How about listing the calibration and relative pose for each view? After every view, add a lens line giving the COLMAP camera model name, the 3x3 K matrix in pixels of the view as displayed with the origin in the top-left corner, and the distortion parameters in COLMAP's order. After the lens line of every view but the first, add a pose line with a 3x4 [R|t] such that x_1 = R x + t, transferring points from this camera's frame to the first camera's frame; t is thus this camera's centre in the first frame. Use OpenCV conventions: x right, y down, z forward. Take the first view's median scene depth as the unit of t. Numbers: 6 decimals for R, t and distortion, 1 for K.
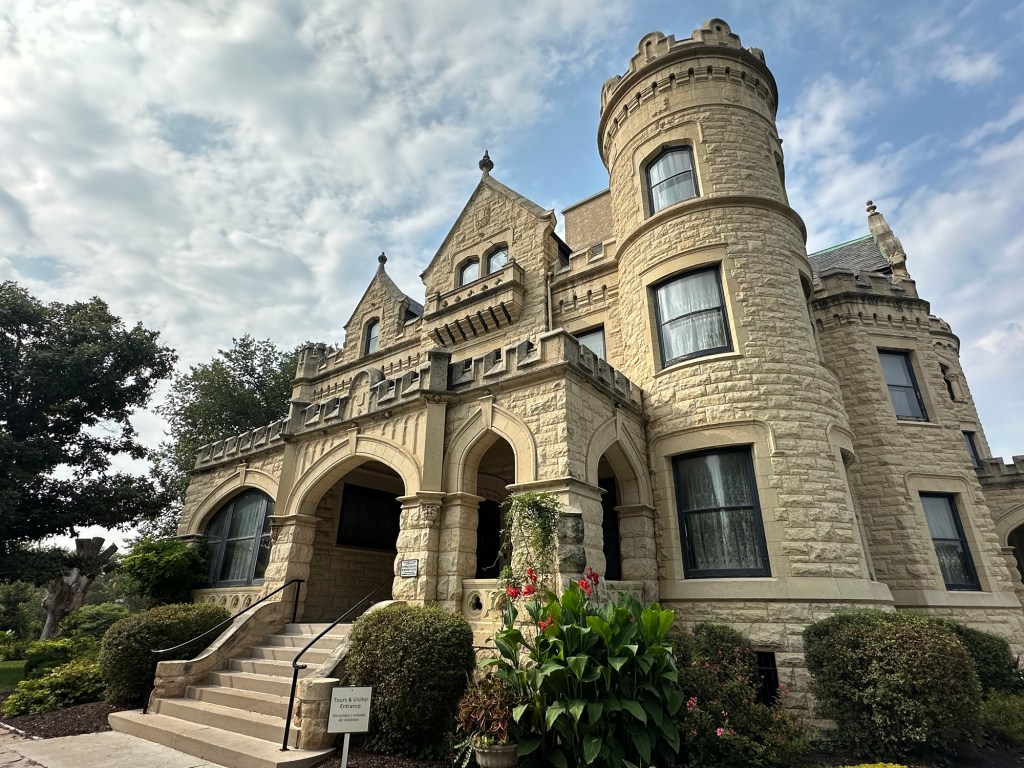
lens RADIAL K [[527.2, 0, 514.4], [0, 527.2, 383.1], [0, 0, 1]] dist [0.000568, 0.000835]
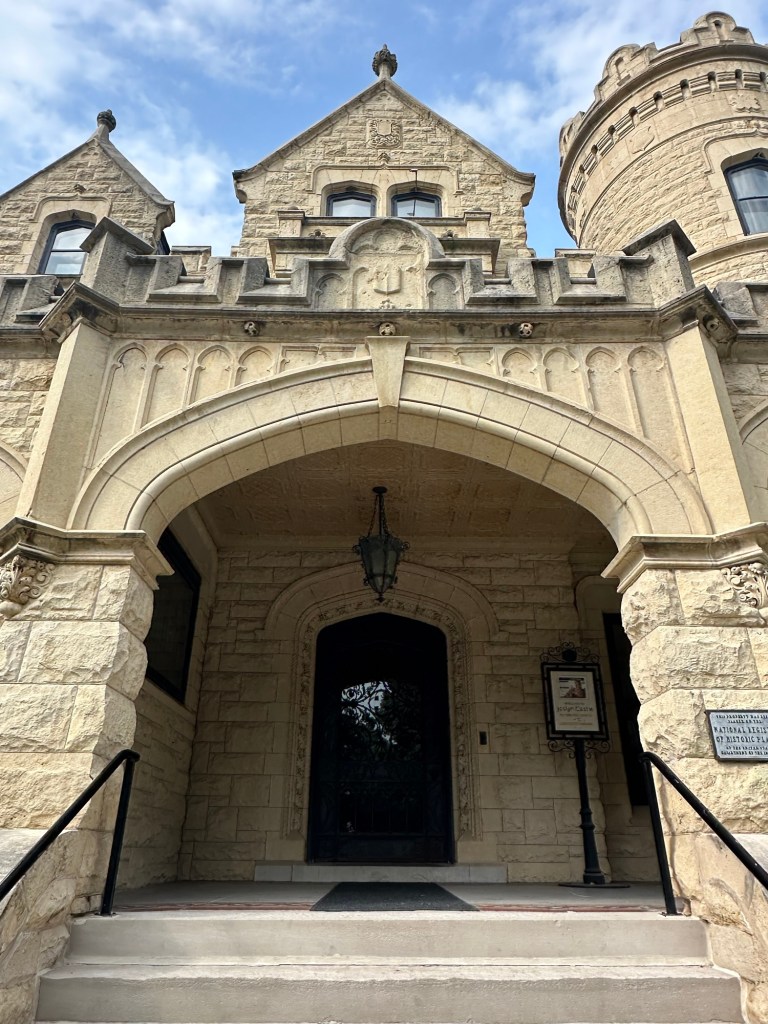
lens RADIAL K [[668.6, 0, 379.3], [0, 668.6, 511.1], [0, 0, 1]] dist [-0.004467, 0.000820]
pose [[0.809179, 0.266431, 0.523683, -0.522749], [-0.234635, 0.963656, -0.127723, 0.261539], [-0.538680, -0.019523, 0.842284, 0.627270]]
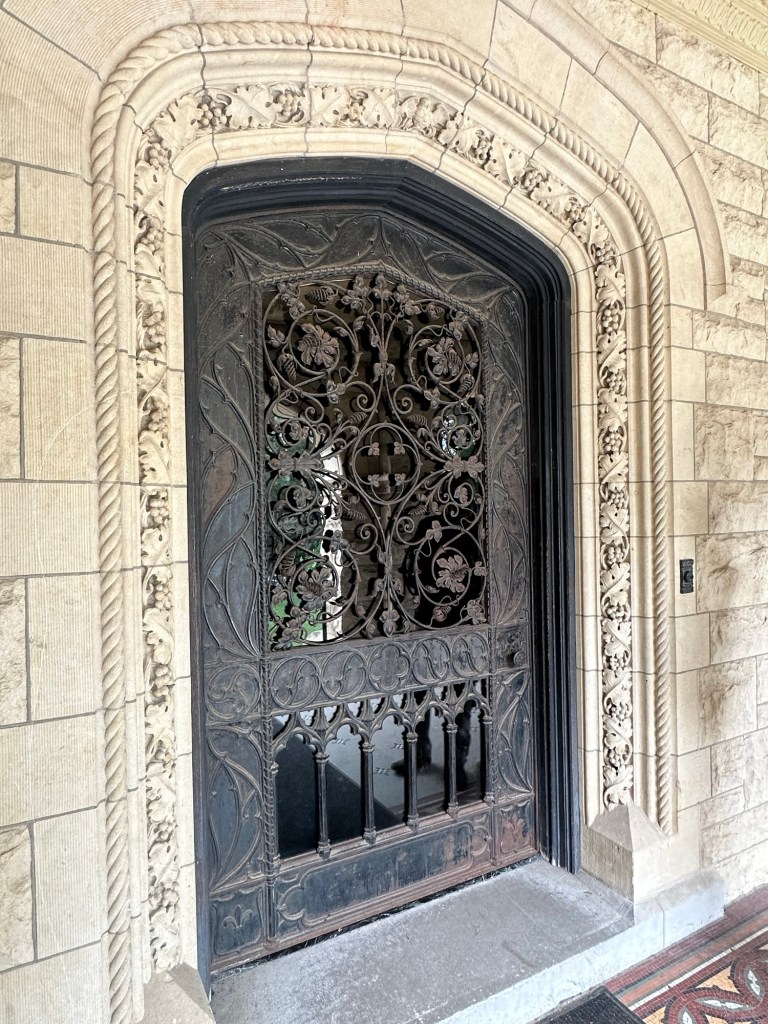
lens RADIAL K [[600.2, 0, 377.8], [0, 600.2, 507.4], [0, 0, 1]] dist [0.000591, 0.000097]
pose [[0.451864, -0.009635, 0.892035, -0.282508], [-0.335138, 0.924862, 0.179755, 0.343266], [-0.826741, -0.380180, 0.414683, 1.126129]]
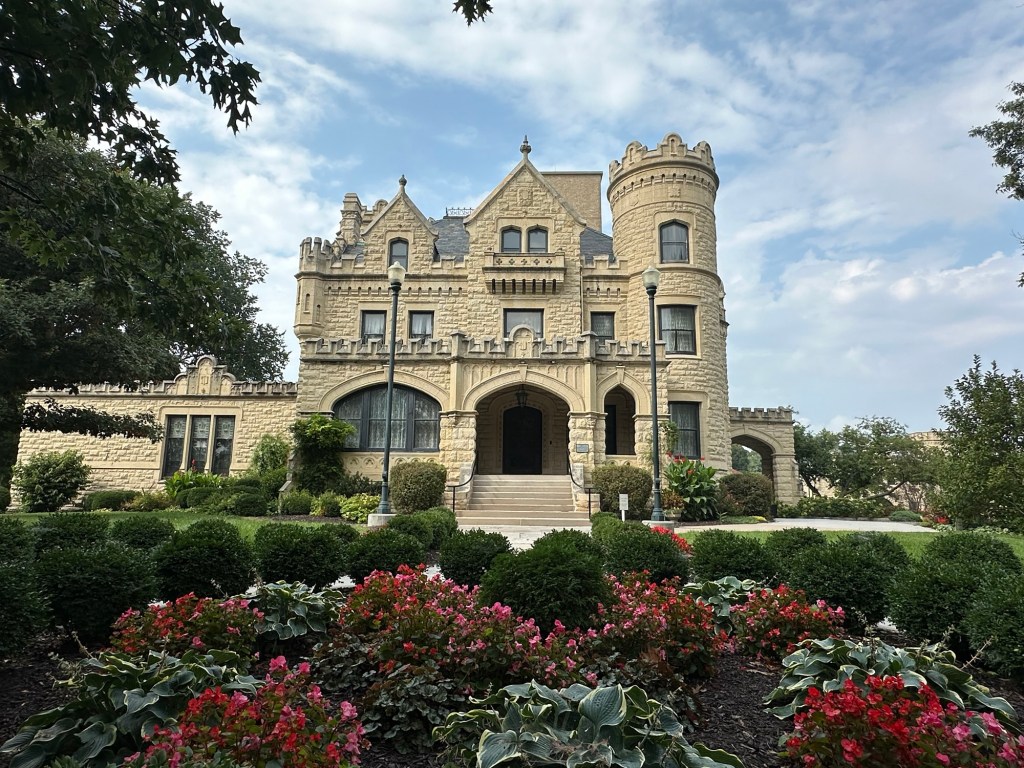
lens RADIAL K [[600.2, 0, 519.3], [0, 600.2, 380.2], [0, 0, 1]] dist [0.000591, 0.000097]
pose [[0.818032, 0.114631, 0.563634, -1.376187], [-0.233712, 0.961640, 0.143623, -0.134022], [-0.525549, -0.249216, 0.813443, -0.526669]]
